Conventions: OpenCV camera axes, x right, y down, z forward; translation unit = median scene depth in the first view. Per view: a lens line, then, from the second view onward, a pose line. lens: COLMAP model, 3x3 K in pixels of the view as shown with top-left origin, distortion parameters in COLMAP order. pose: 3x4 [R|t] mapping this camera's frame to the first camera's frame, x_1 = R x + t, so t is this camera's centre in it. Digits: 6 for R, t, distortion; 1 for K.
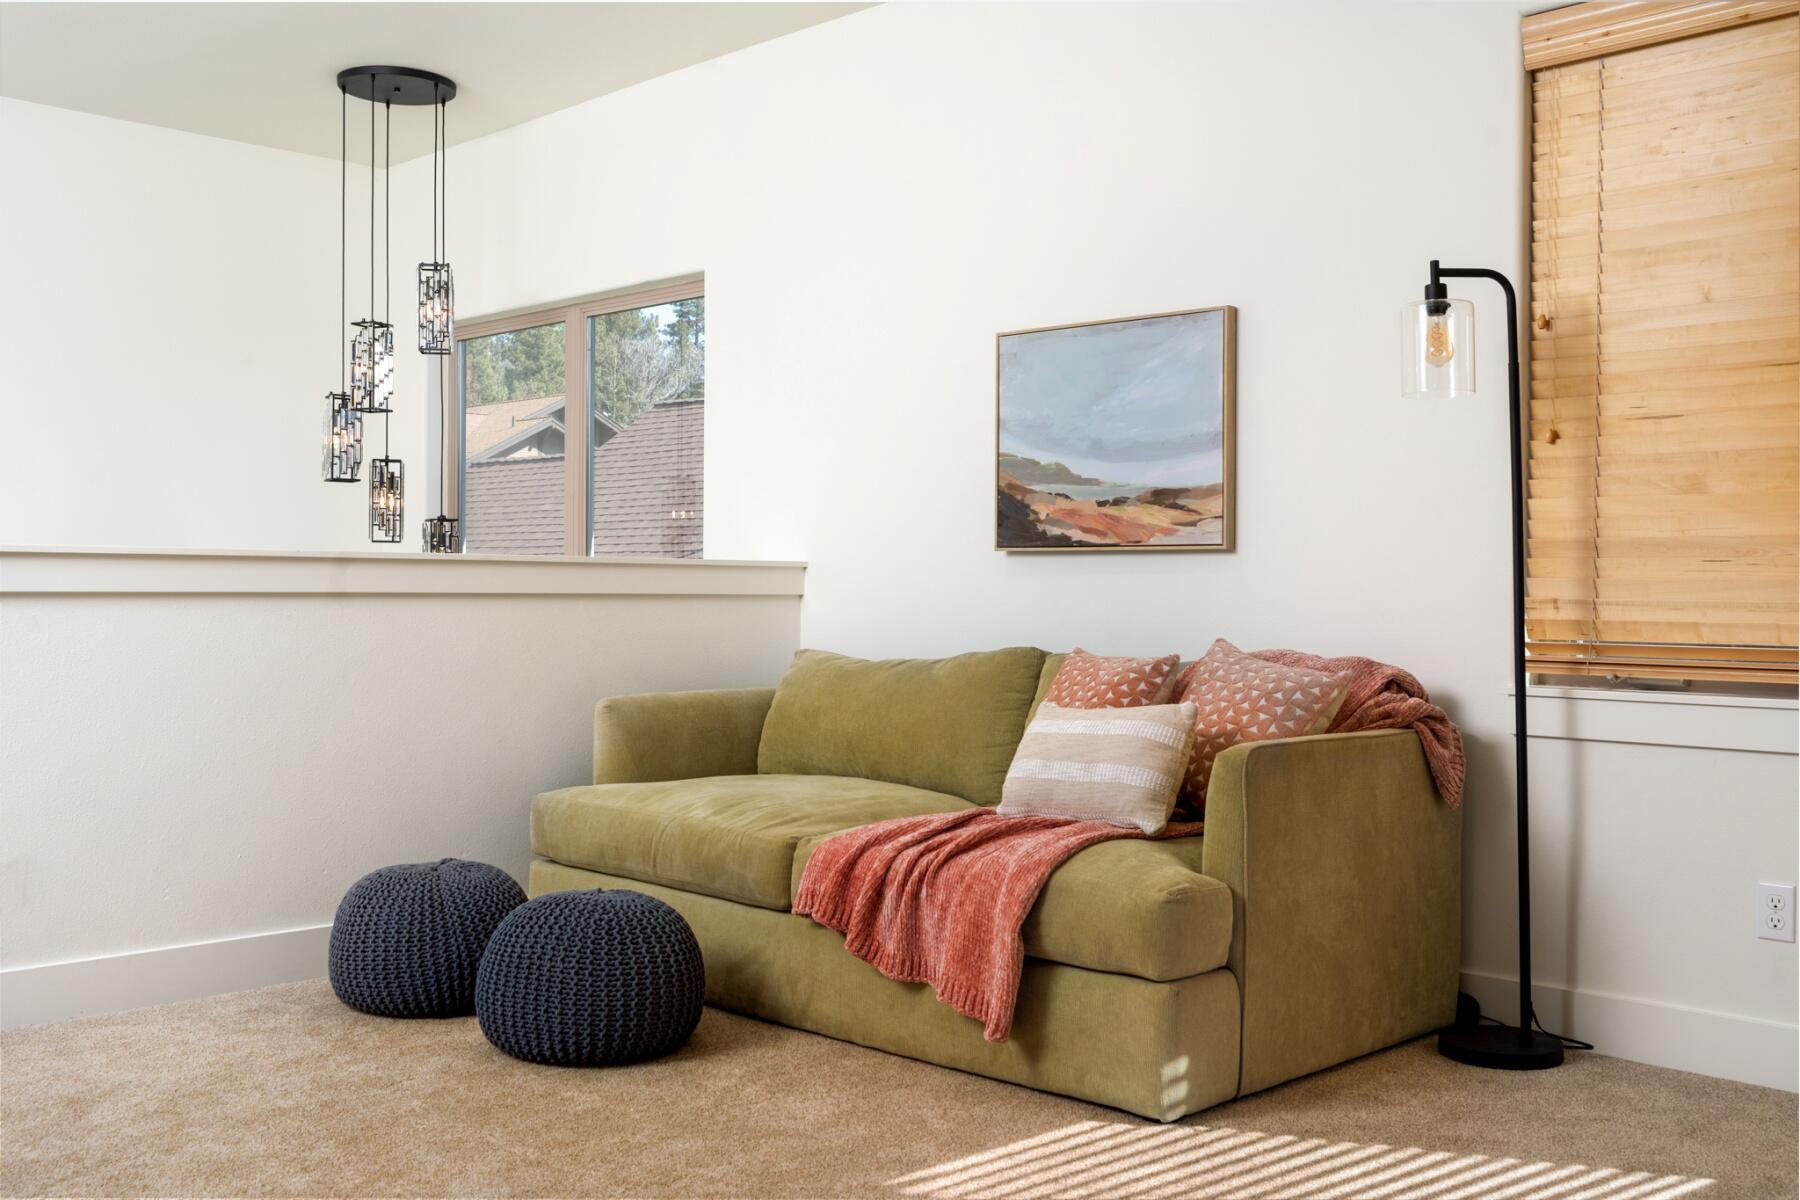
lens RADIAL K [[1812.2, 0, 900.0], [0, 1812.2, 600.0], [0, 0, 1]] dist [-0.008317, 0.000441]
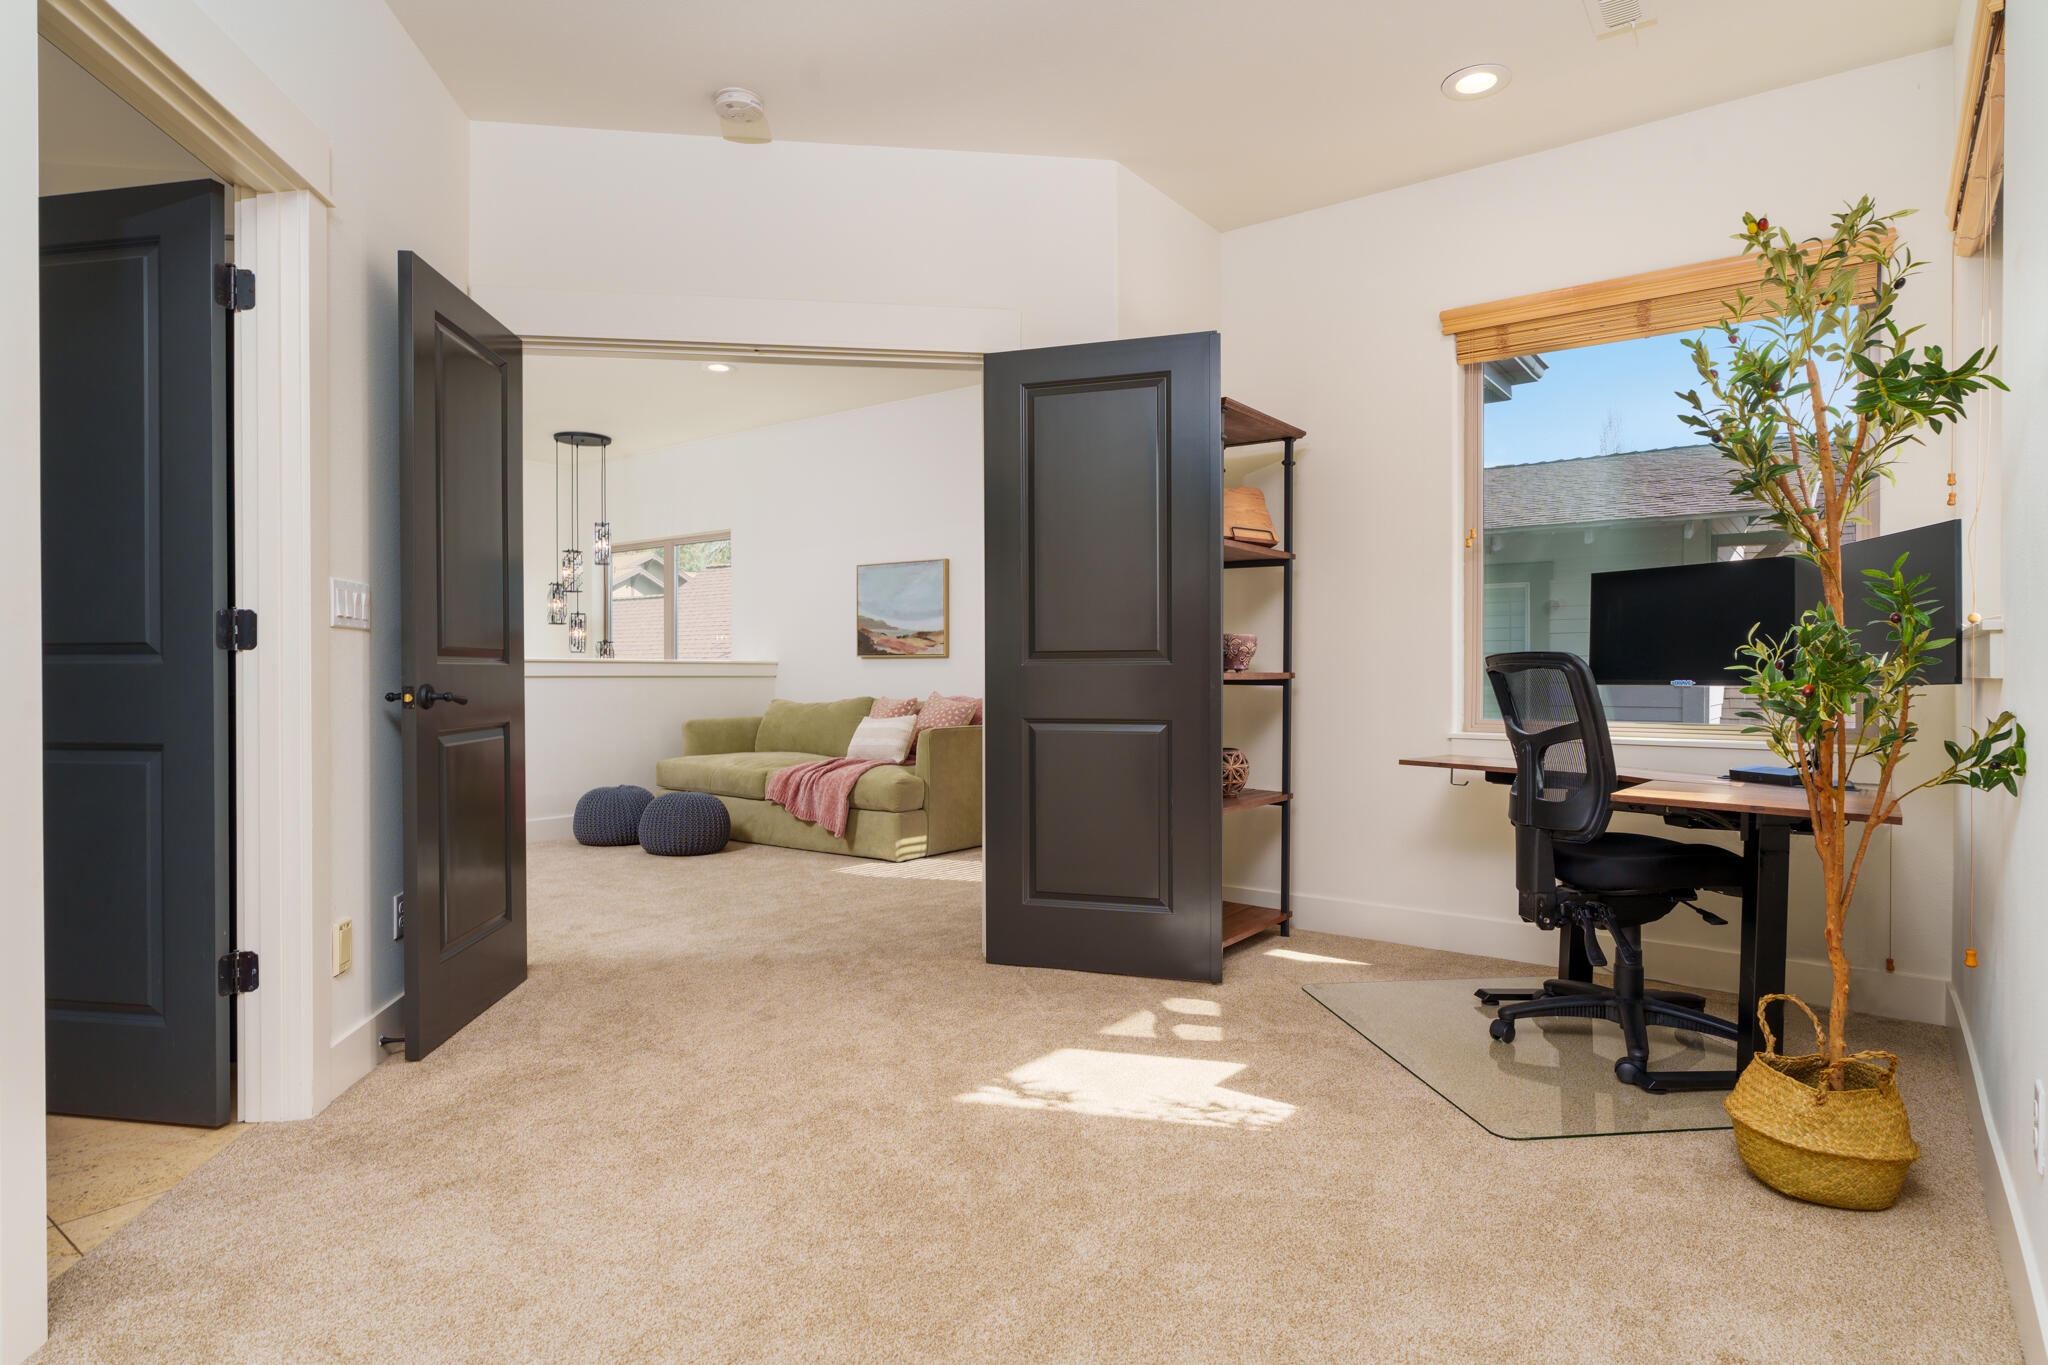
lens RADIAL K [[1147.1, 0, 1024.0], [0, 1147.1, 682.5], [0, 0, 1]] dist [0.001369, -0.000353]
pose [[0.990904, -0.006443, 0.134418, 0.074434], [0.006184, 0.999978, 0.002347, 0.004808], [-0.134430, -0.001494, 0.990922, -0.569976]]
